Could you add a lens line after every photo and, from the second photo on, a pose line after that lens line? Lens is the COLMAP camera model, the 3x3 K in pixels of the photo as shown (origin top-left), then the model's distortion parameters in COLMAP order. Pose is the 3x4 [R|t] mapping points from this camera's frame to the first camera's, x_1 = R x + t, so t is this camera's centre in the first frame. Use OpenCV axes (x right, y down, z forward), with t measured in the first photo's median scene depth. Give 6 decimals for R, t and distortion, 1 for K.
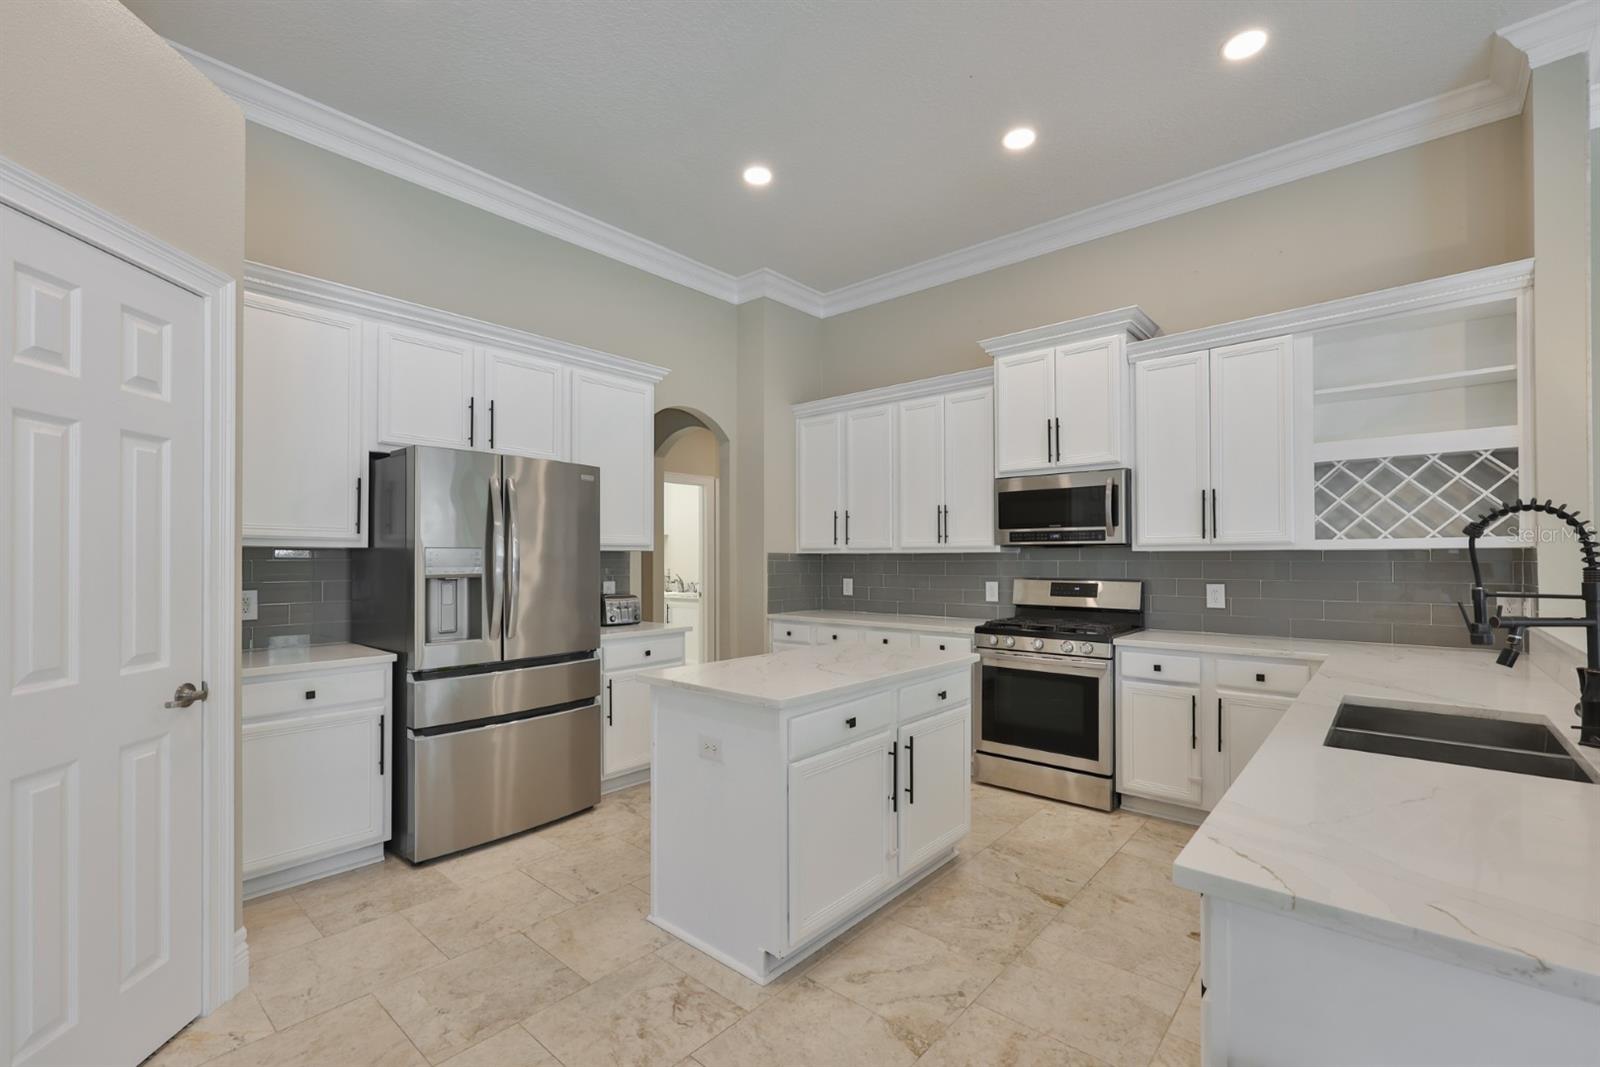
lens RADIAL K [[696.2, 0, 808.6], [0, 696.2, 554.3], [0, 0, 1]] dist [-0.002902, 0.000151]
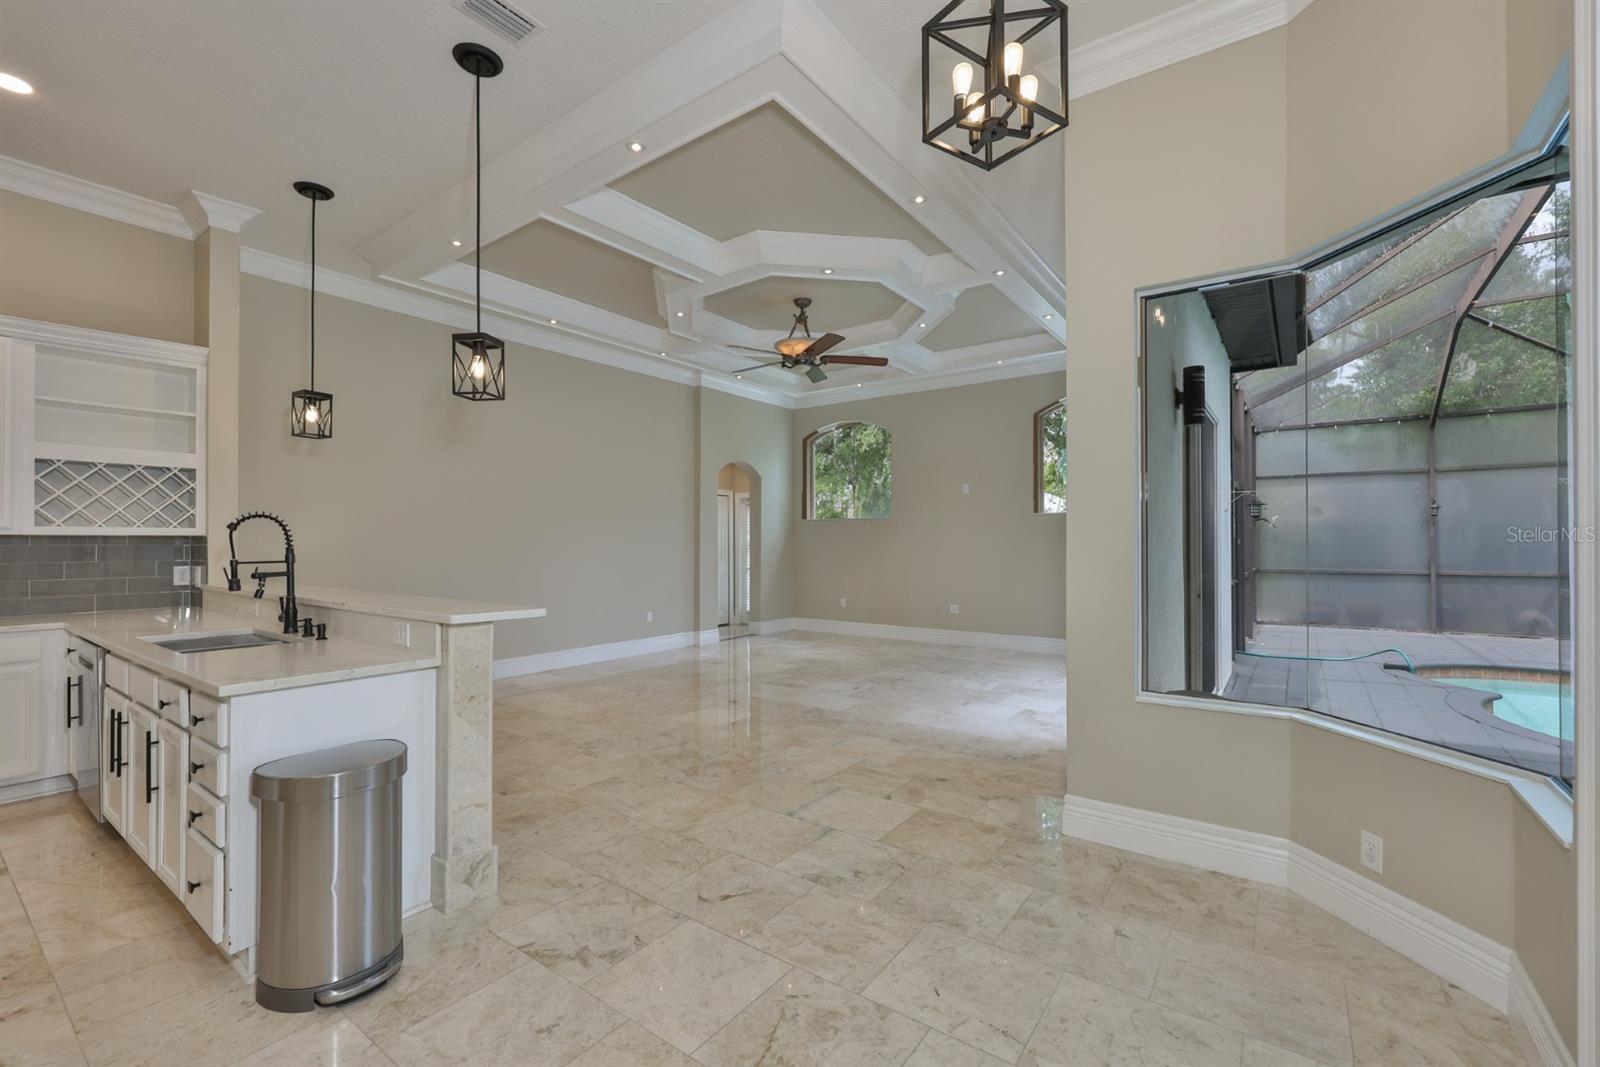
lens RADIAL K [[690.7, 0, 797.9], [0, 690.7, 536.9], [0, 0, 1]] dist [-0.003852, -0.000290]
pose [[-0.065517, 0.008245, 0.997817, -0.447727], [-0.006044, 0.999944, -0.008659, -0.001444], [-0.997833, -0.006598, -0.065463, -0.165982]]
